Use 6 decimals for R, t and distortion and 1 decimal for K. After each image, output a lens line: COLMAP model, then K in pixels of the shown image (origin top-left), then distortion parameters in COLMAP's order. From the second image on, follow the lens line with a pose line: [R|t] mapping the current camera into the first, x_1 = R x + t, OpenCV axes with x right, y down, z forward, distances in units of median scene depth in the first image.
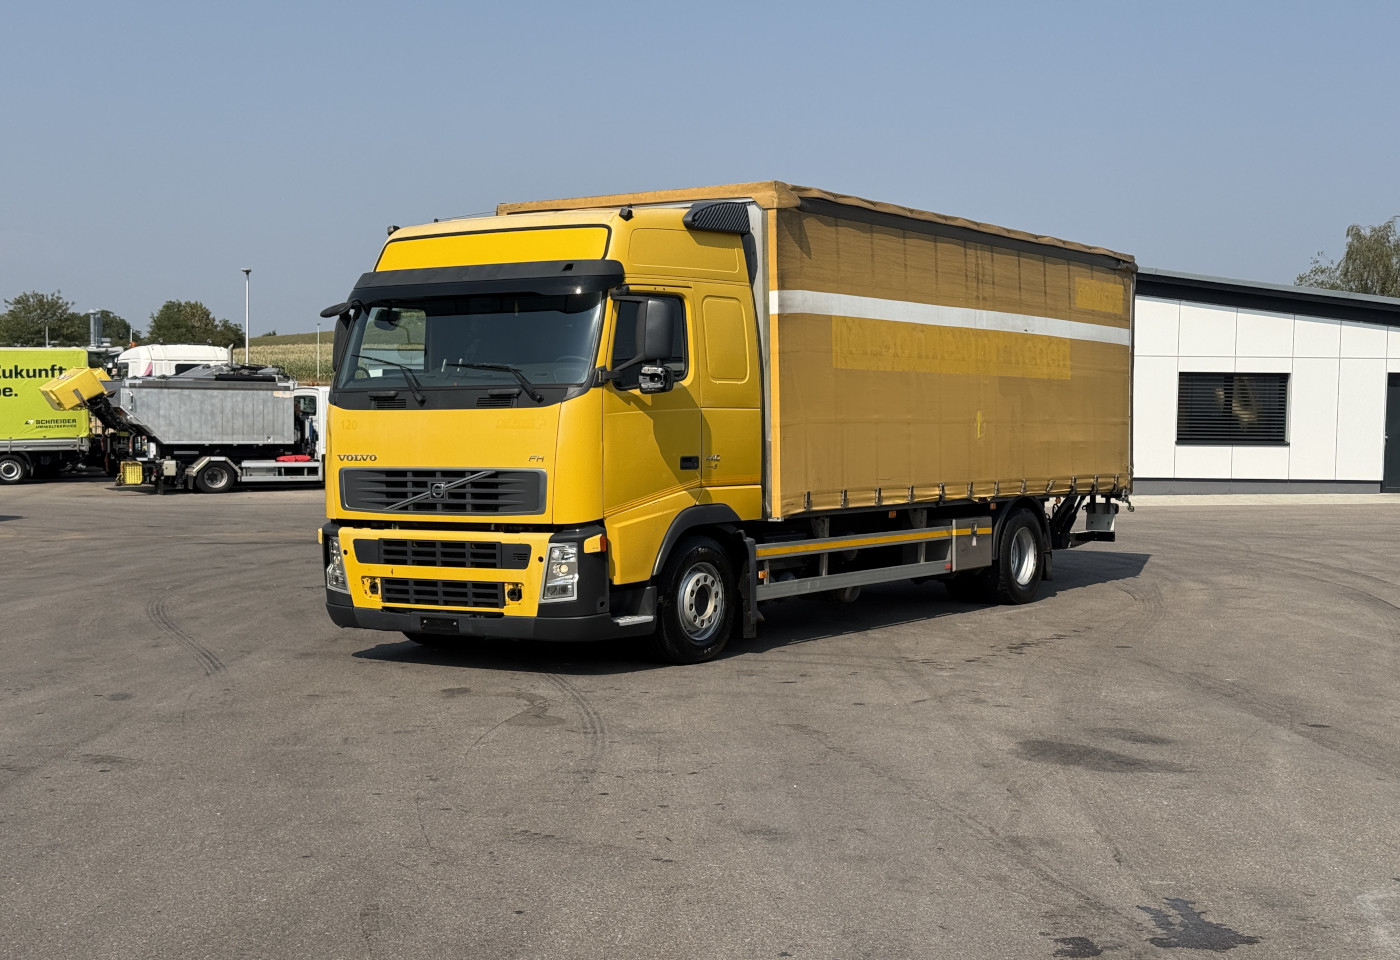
lens RADIAL K [[1983.6, 0, 700.0], [0, 1983.6, 480.0], [0, 0, 1]] dist [-0.007569, 0.009938]
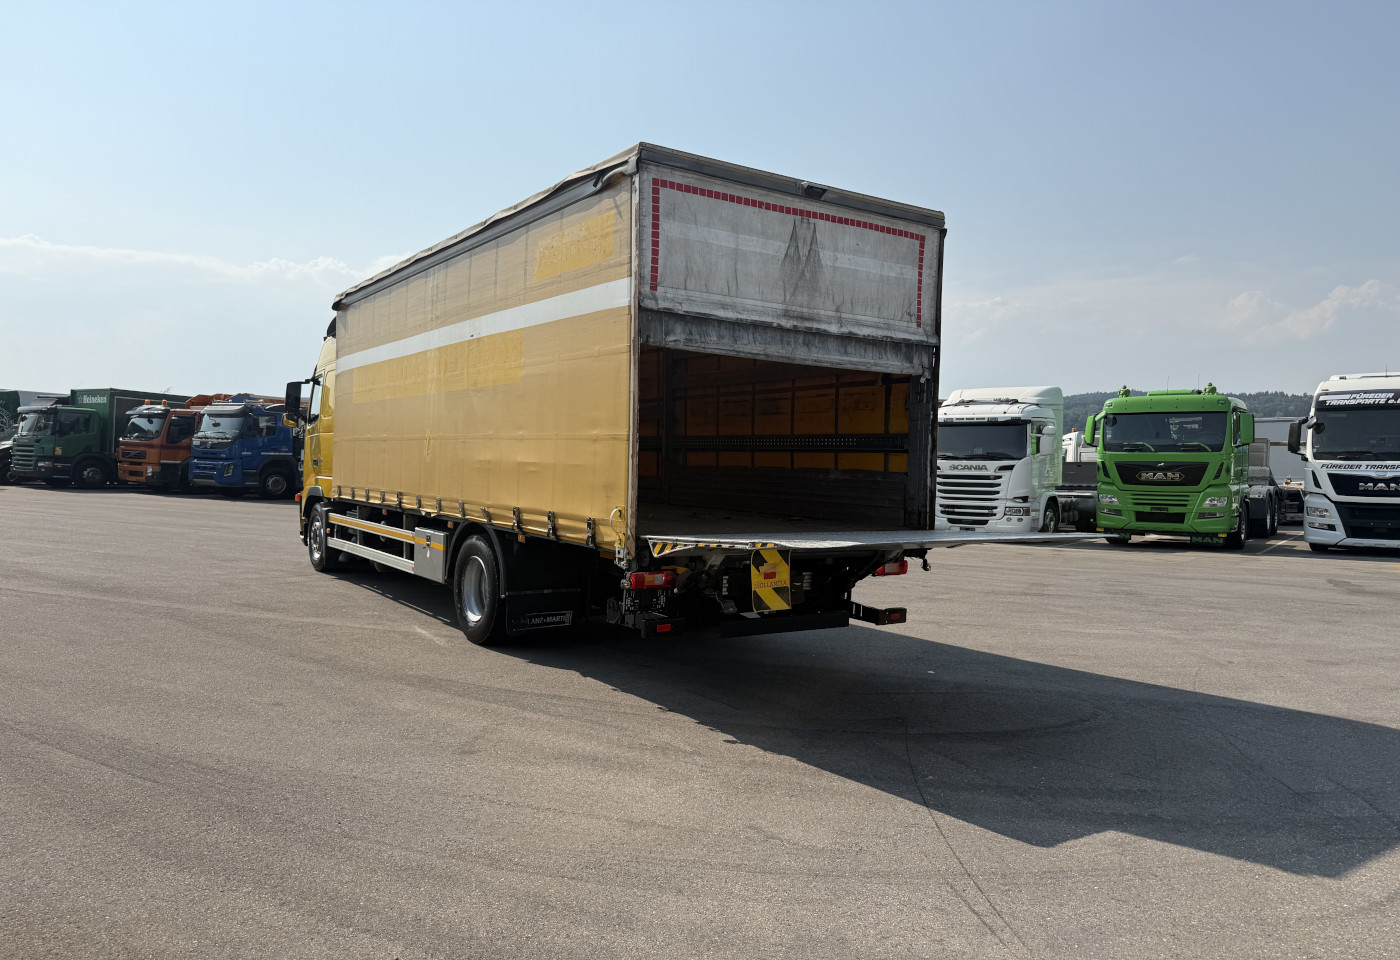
lens RADIAL K [[991.5, 0, 719.6], [0, 991.5, 493.9], [0, 0, 1]] dist [0.105030, -0.153525]
pose [[-0.397348, 0.020038, -0.917449, 0.731726], [-0.048814, 0.997885, 0.042937, -0.039594], [0.916369, 0.061846, -0.395530, 1.753495]]
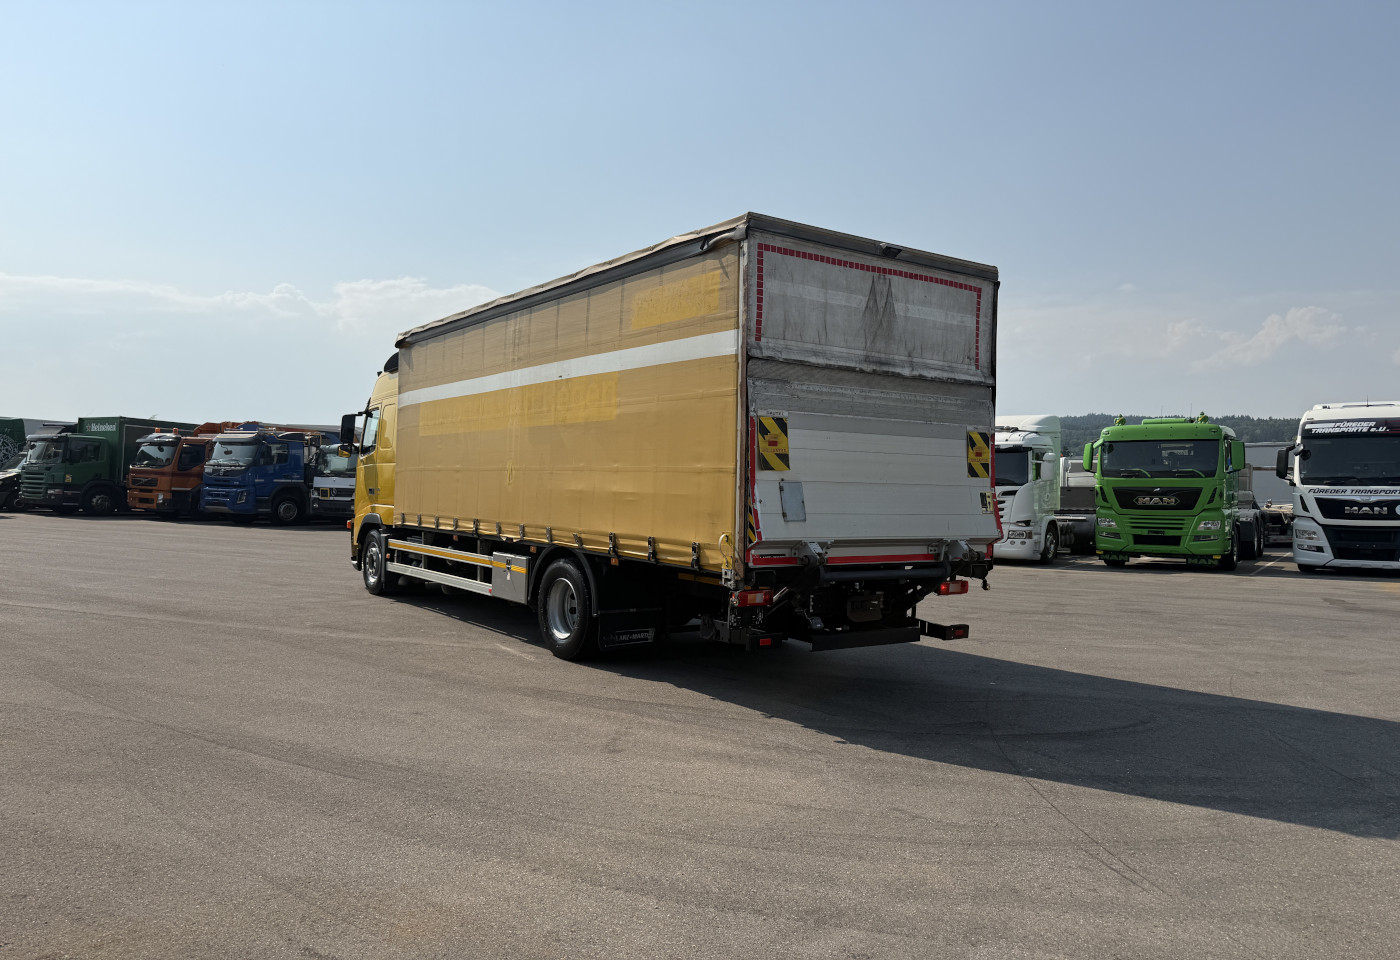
lens RADIAL K [[991.9, 0, 713.8], [0, 991.9, 484.0], [0, 0, 1]] dist [0.080184, -0.106538]
pose [[-0.379149, -0.009917, -0.925282, 0.805607], [-0.046325, 0.998892, 0.008277, -0.040731], [0.924175, 0.046002, -0.379189, 1.716876]]
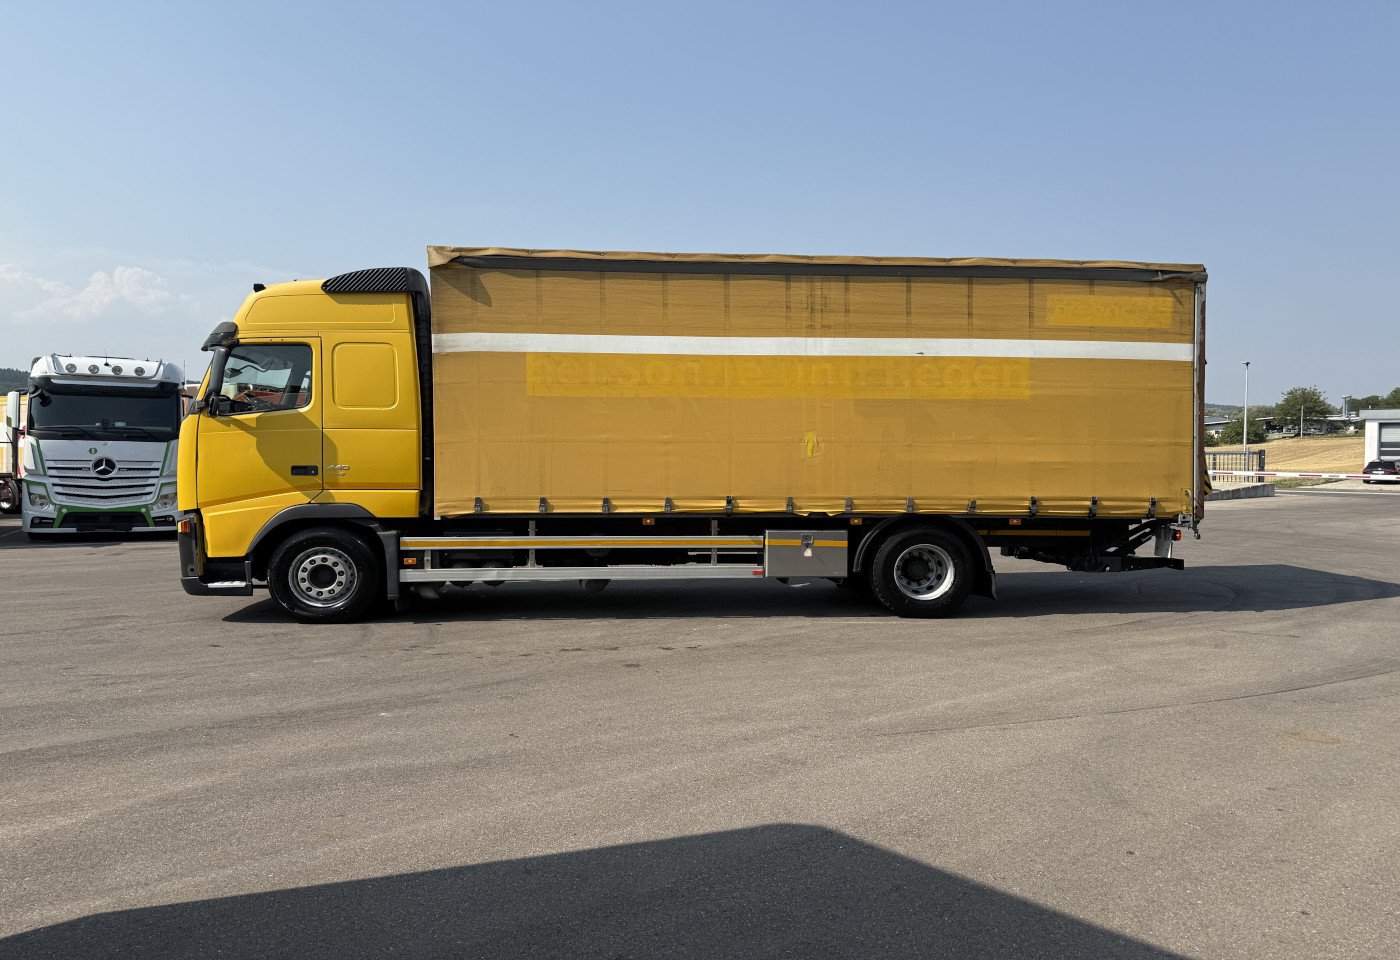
lens RADIAL K [[991.9, 0, 713.8], [0, 991.9, 484.0], [0, 0, 1]] dist [0.080184, -0.106538]
pose [[0.611887, 0.018745, -0.790723, 0.694770], [-0.025358, 0.999670, 0.004076, -0.009285], [0.790539, 0.017557, 0.612160, 0.815220]]
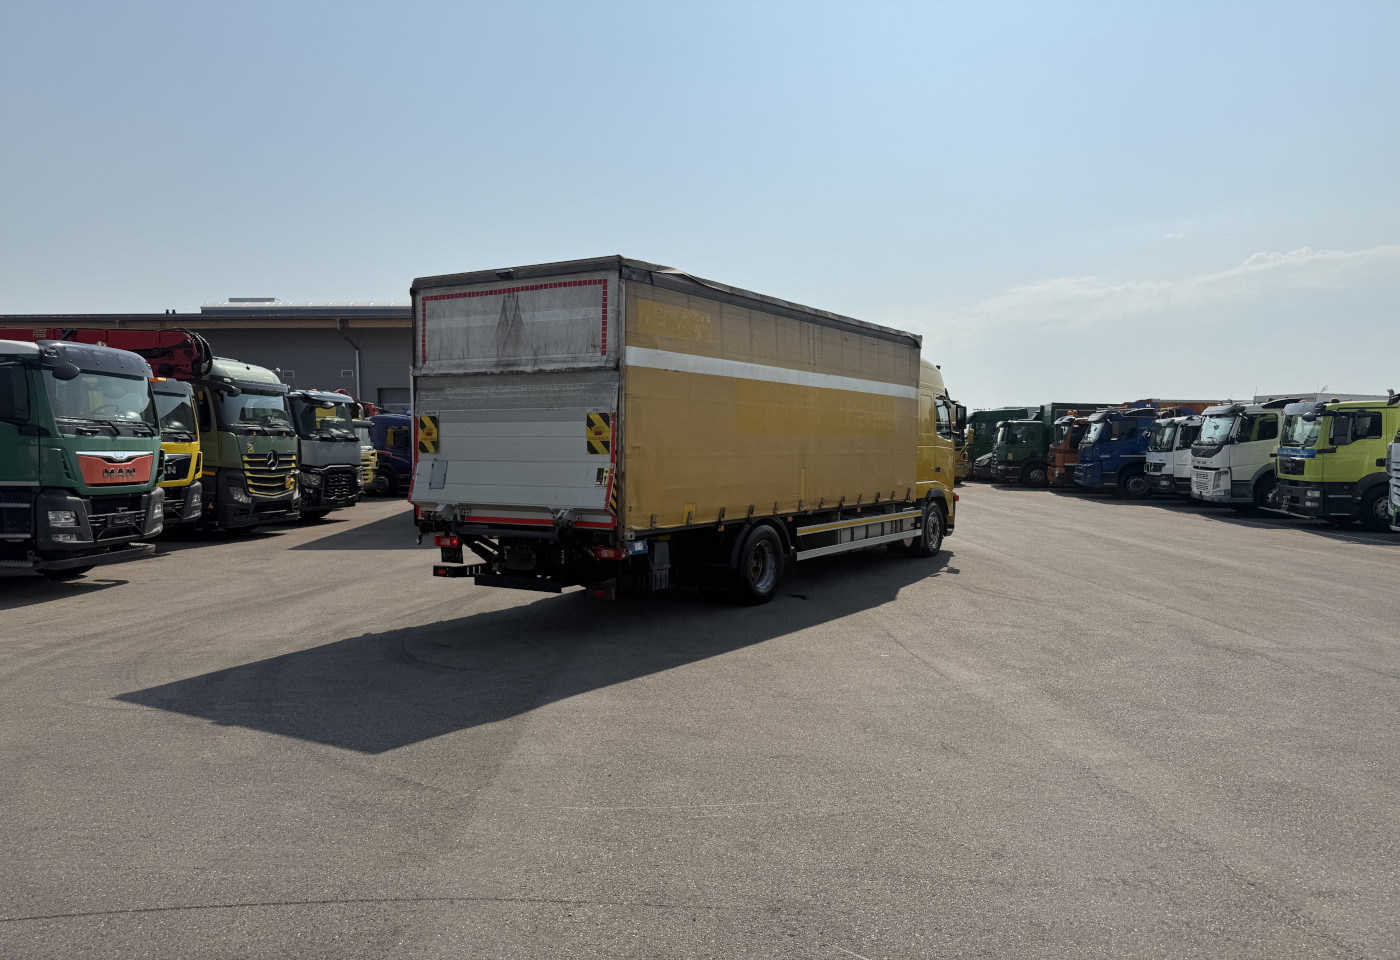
lens RADIAL K [[991.9, 0, 713.8], [0, 991.9, 484.0], [0, 0, 1]] dist [0.080184, -0.106538]
pose [[-0.999839, -0.000451, -0.017957, 0.124469], [-0.001617, 0.997886, 0.064965, -0.070218], [0.017890, 0.064984, -0.997726, 2.295005]]
